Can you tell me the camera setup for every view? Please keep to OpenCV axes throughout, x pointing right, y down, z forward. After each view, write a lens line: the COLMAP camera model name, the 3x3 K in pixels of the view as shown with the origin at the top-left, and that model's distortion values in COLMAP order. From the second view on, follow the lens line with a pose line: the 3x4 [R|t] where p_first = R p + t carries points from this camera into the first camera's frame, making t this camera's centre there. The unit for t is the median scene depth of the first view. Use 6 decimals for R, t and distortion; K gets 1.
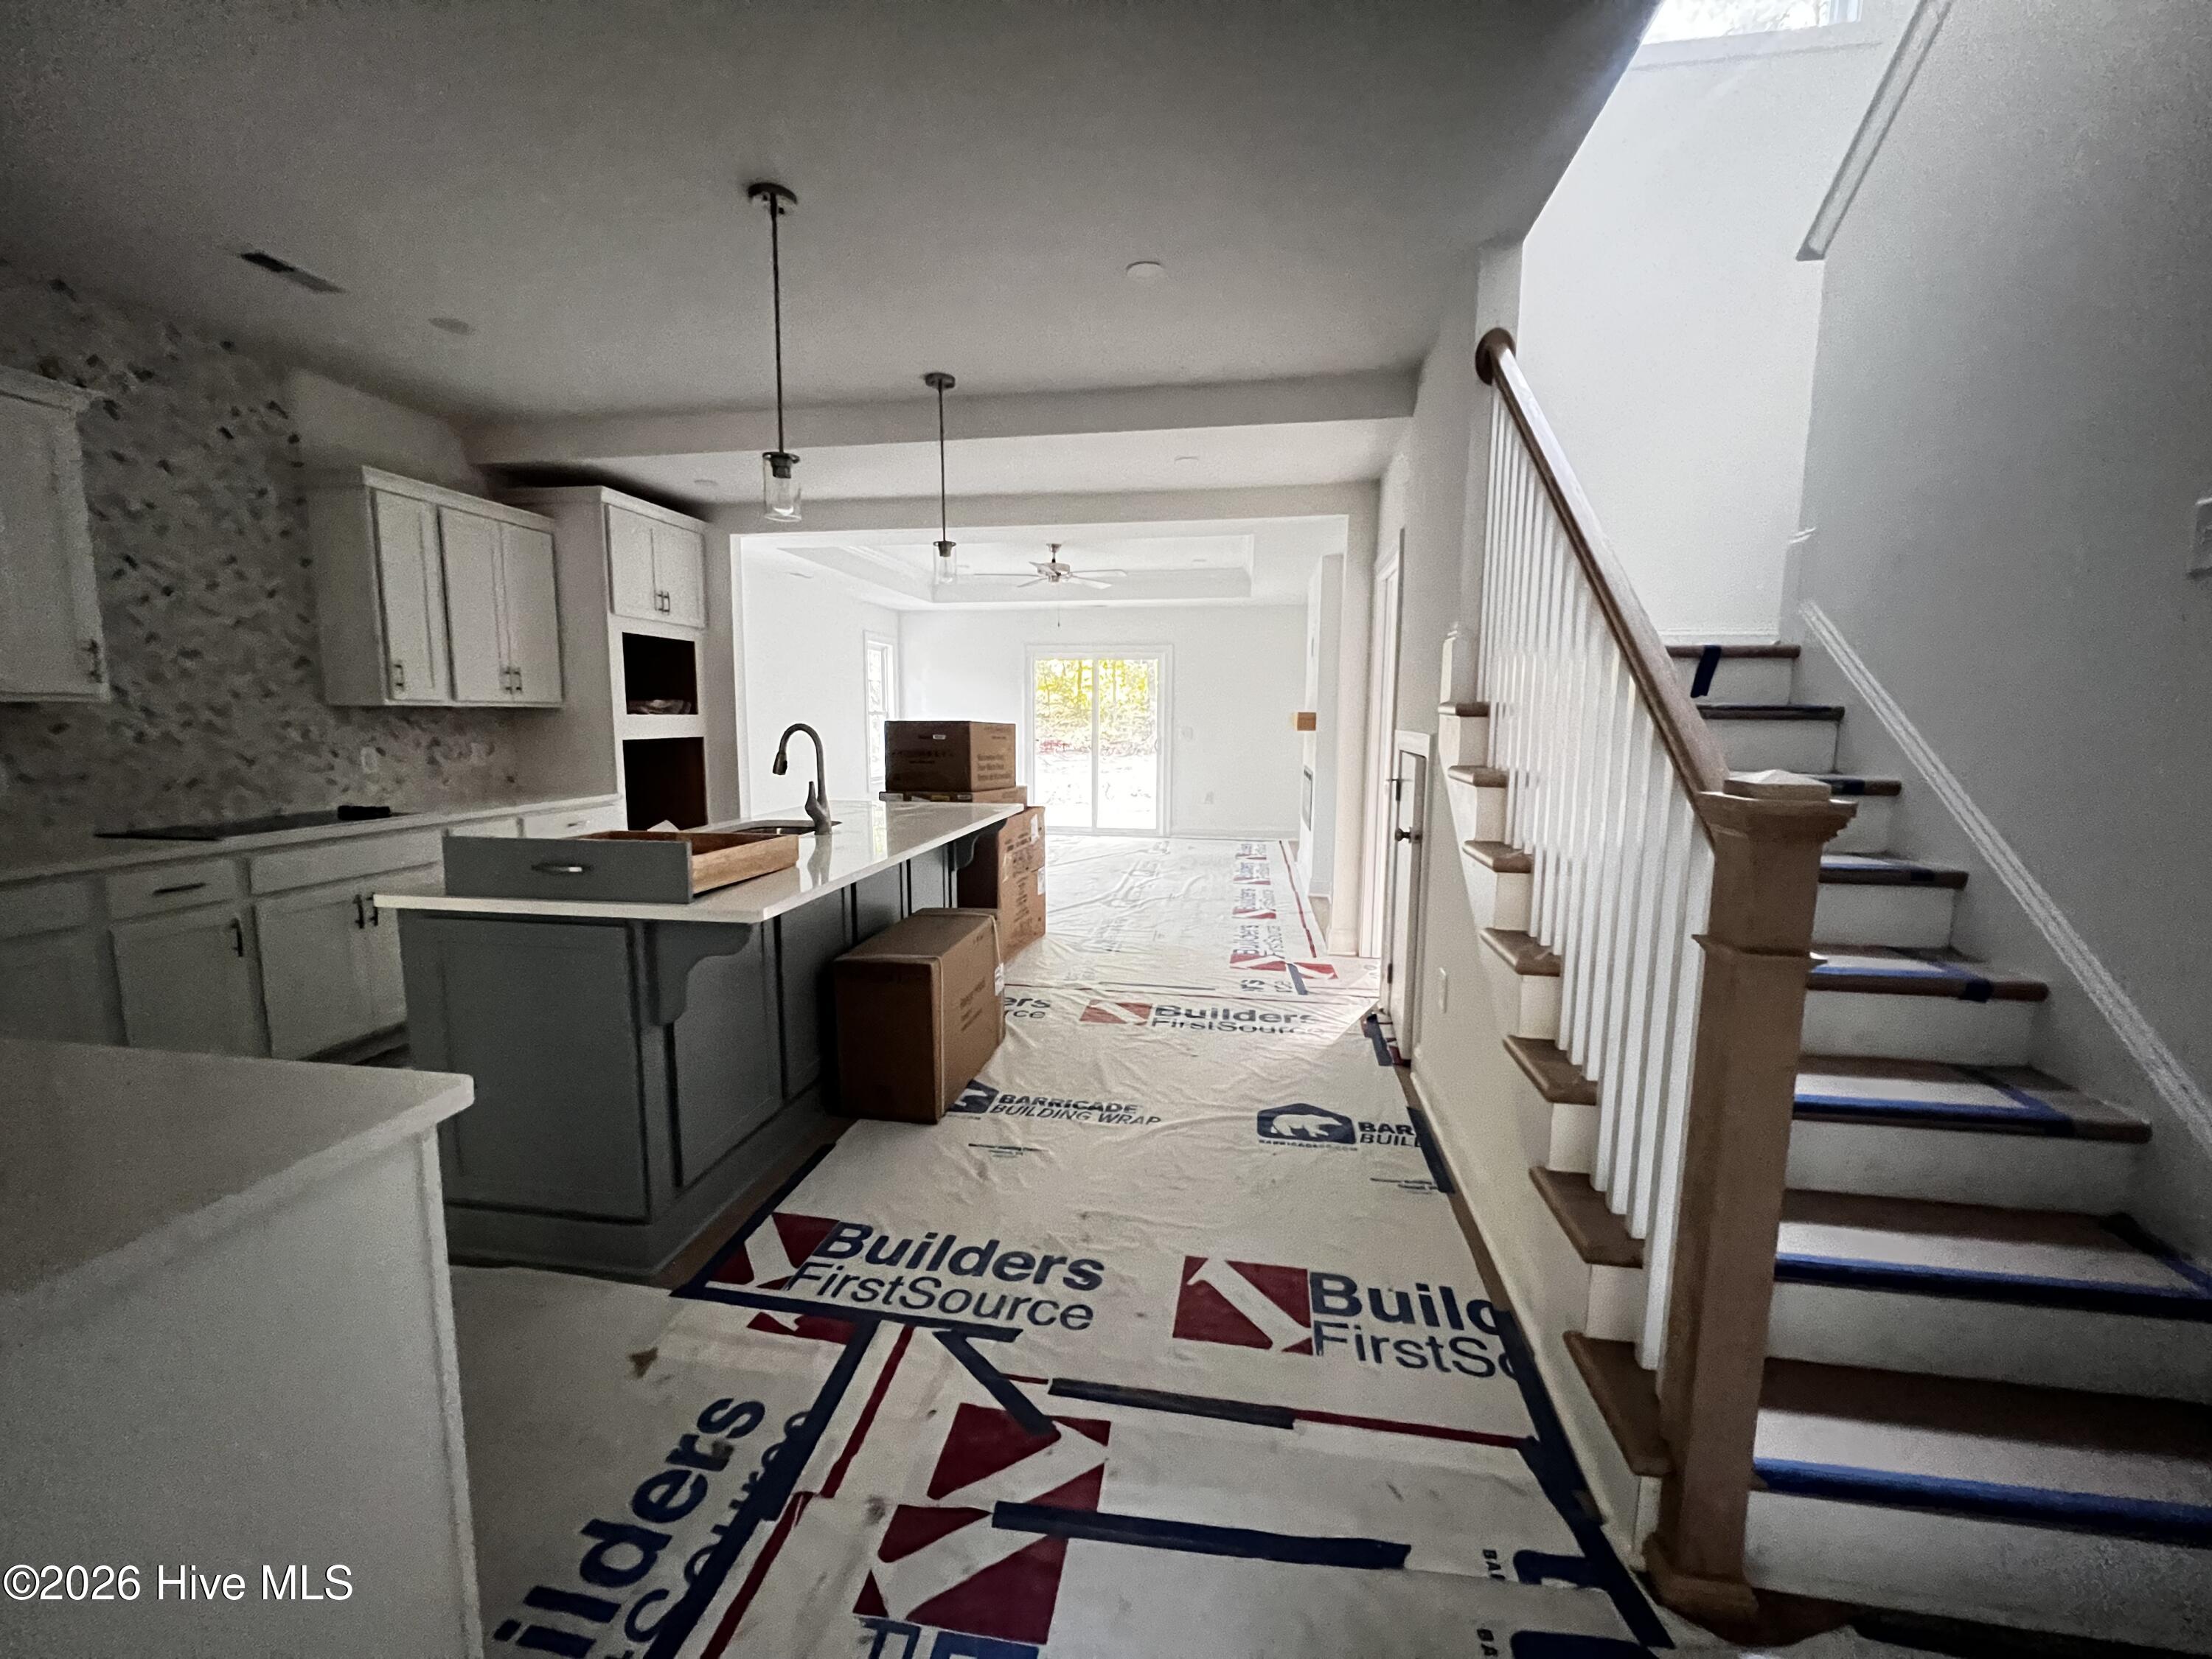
lens RADIAL K [[887.9, 0, 1099.4], [0, 887.9, 821.1], [0, 0, 1]] dist [-0.001129, 0.000652]
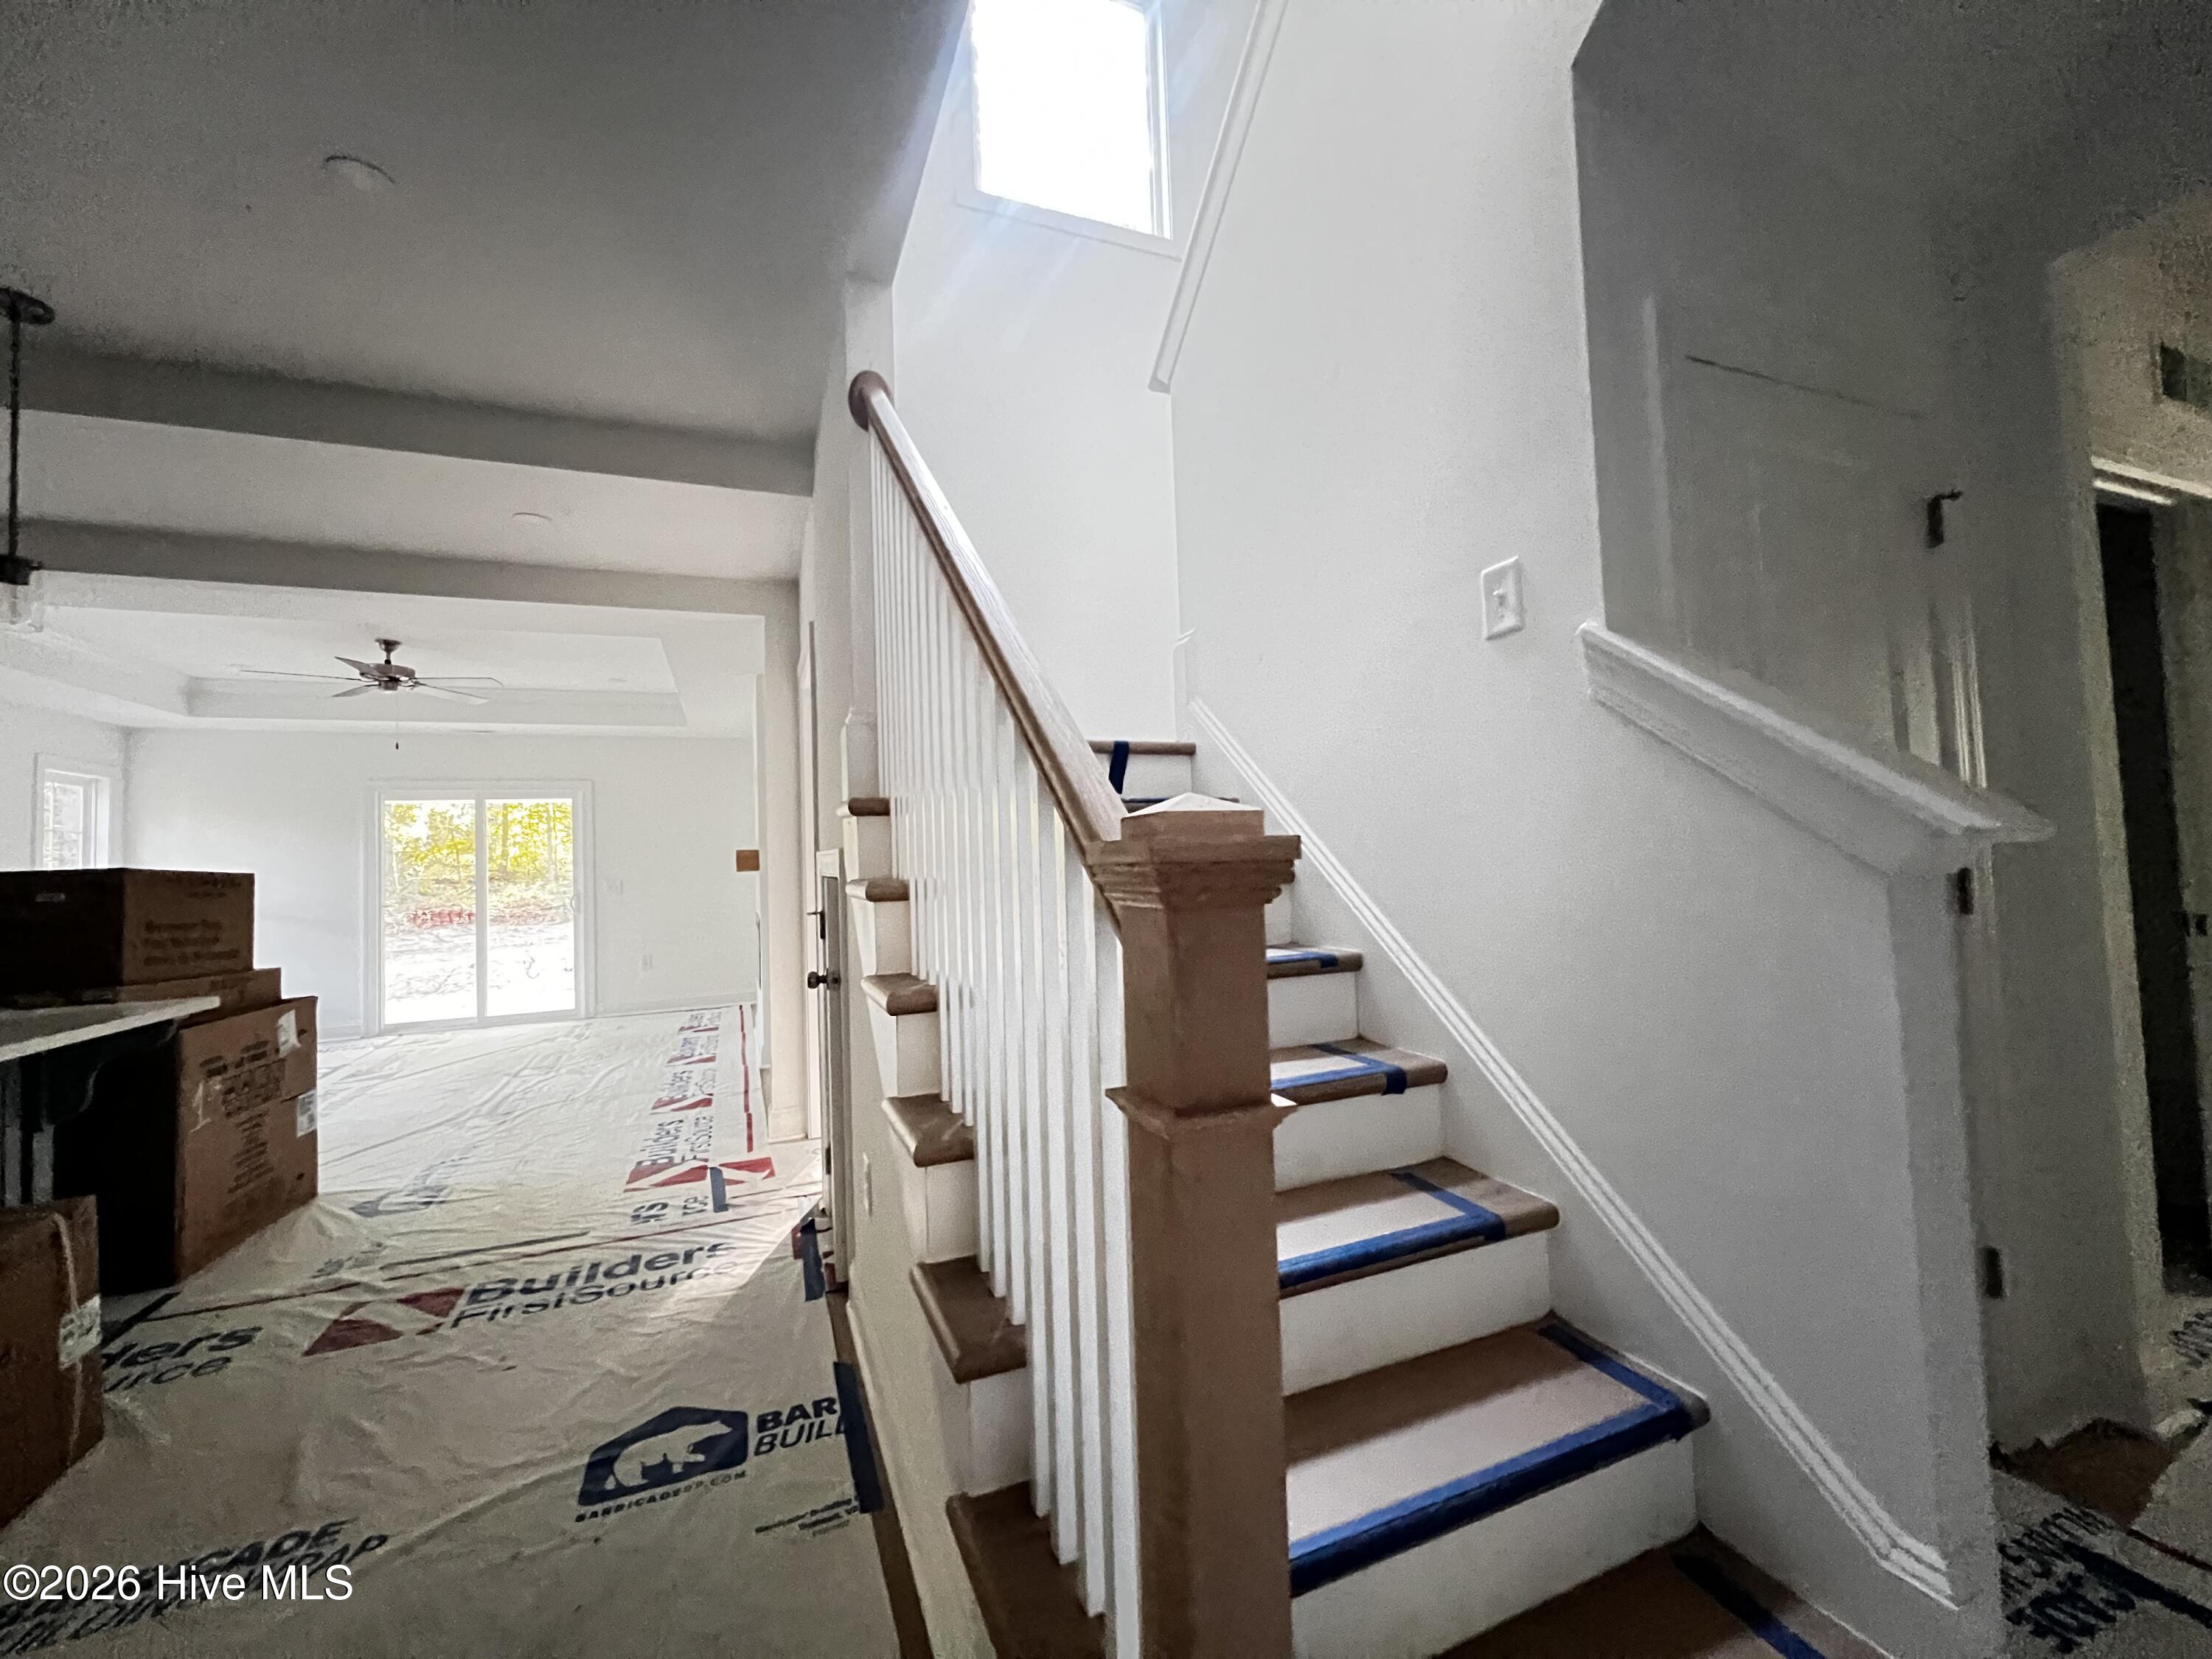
lens RADIAL K [[887.9, 0, 1099.4], [0, 887.9, 821.1], [0, 0, 1]] dist [-0.001129, 0.000652]
pose [[0.851525, -0.012935, 0.524154, 0.125442], [0.102893, 0.984379, -0.142866, 0.012942], [-0.514118, 0.175586, 0.839555, 0.167658]]
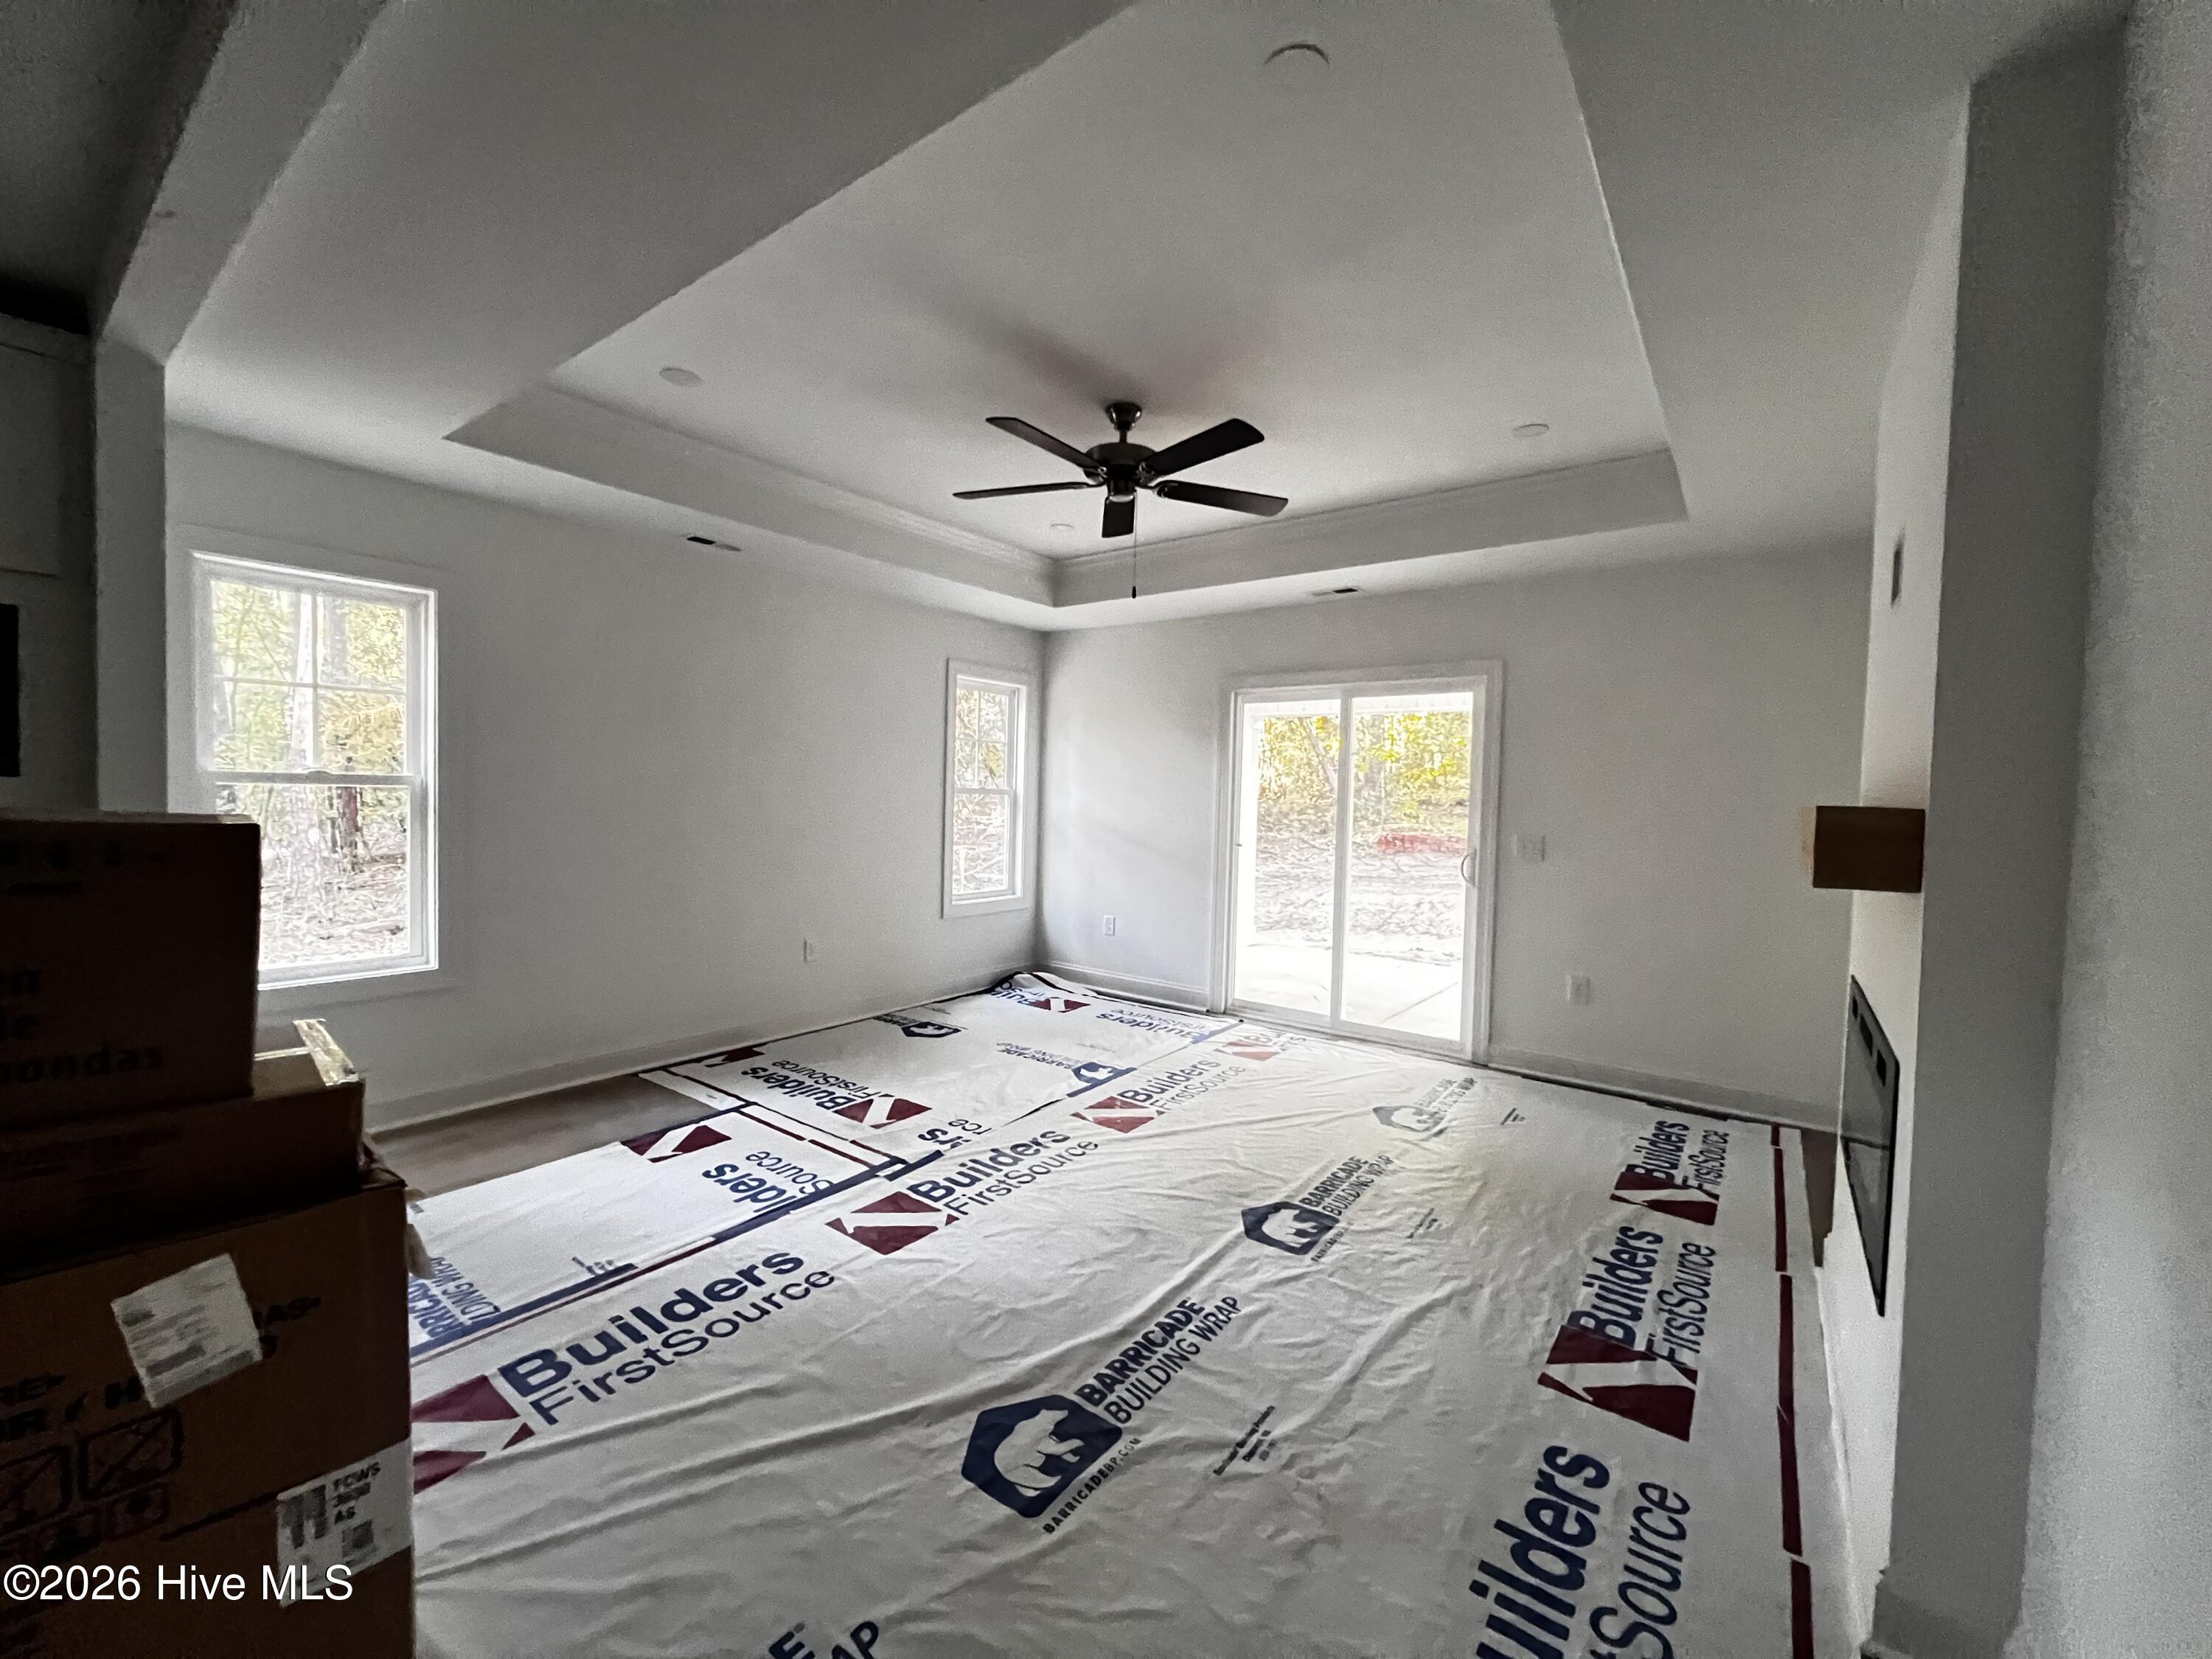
lens RADIAL K [[887.9, 0, 1099.4], [0, 887.9, 821.1], [0, 0, 1]] dist [-0.001129, 0.000652]
pose [[0.885904, 0.032564, -0.462724, 0.276694], [-0.076125, 0.994215, -0.075777, -0.148033], [0.457579, 0.102356, 0.883258, 1.208690]]
